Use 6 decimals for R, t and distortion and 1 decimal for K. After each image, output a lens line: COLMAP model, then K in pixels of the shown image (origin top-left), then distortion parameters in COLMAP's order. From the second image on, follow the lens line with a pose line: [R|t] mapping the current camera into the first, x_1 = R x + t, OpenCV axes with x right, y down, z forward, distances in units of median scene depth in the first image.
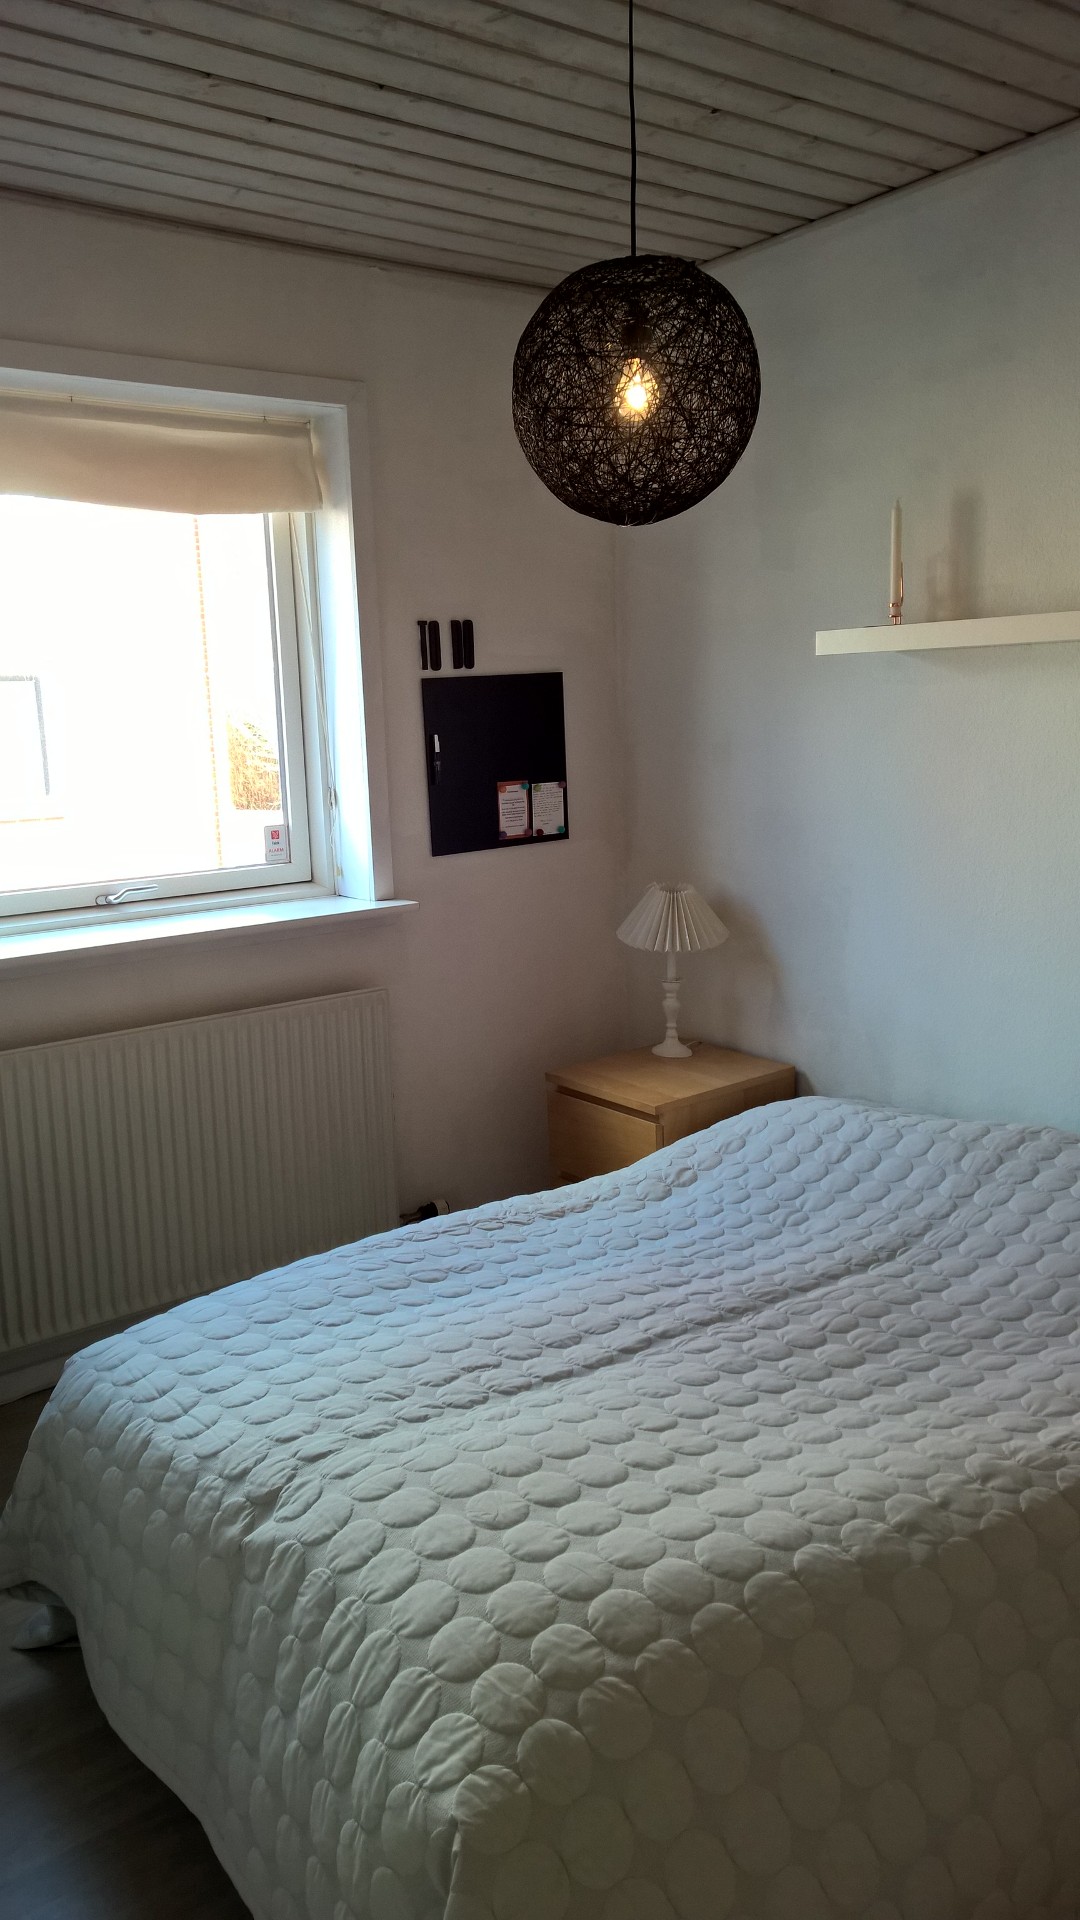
lens RADIAL K [[1412.0, 0, 495.3], [0, 1412.0, 917.1], [0, 0, 1]] dist [0.093091, -0.091110]
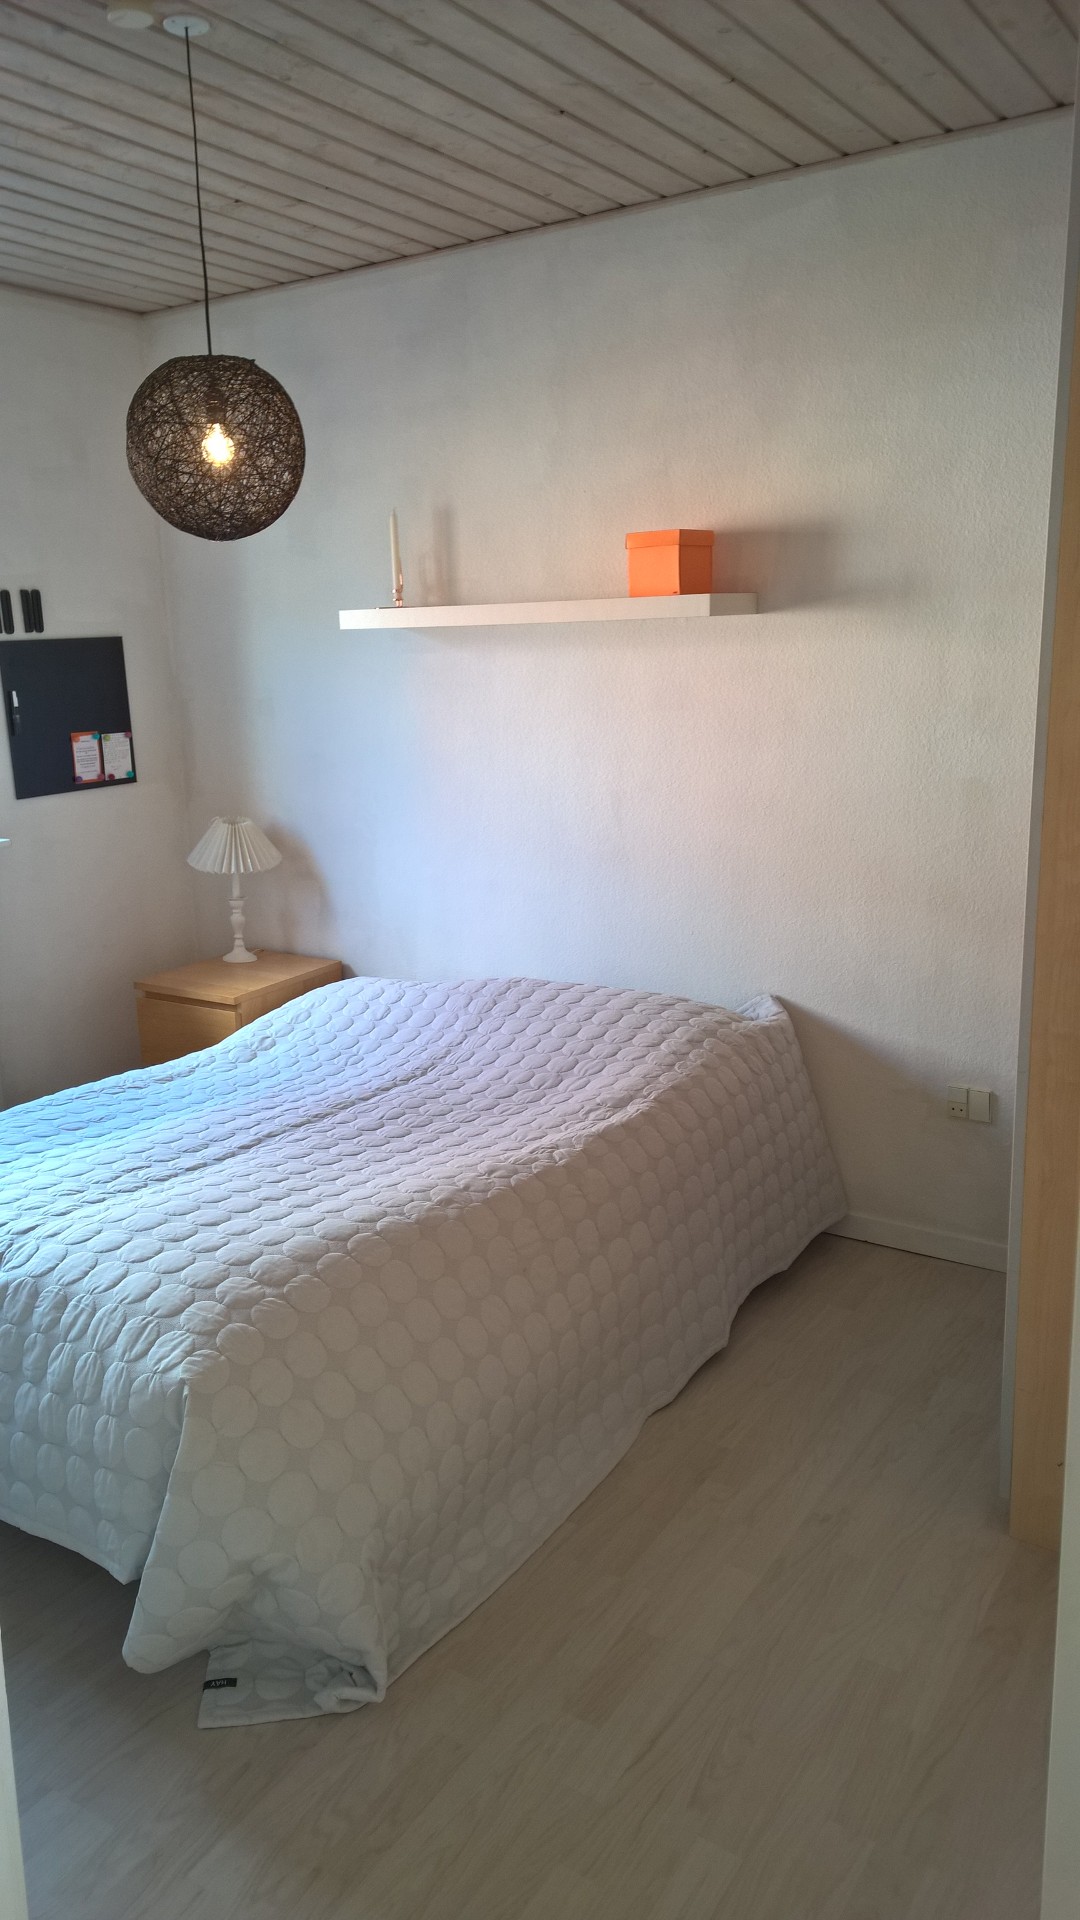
lens RADIAL K [[1421.8, 0, 534.1], [0, 1421.8, 959.7], [0, 0, 1]] dist [0.084634, -0.069980]
pose [[0.932253, -0.071510, 0.354669, -0.115169], [0.050889, 0.996445, 0.067145, 0.044075], [-0.358210, -0.044547, 0.932578, -0.352428]]
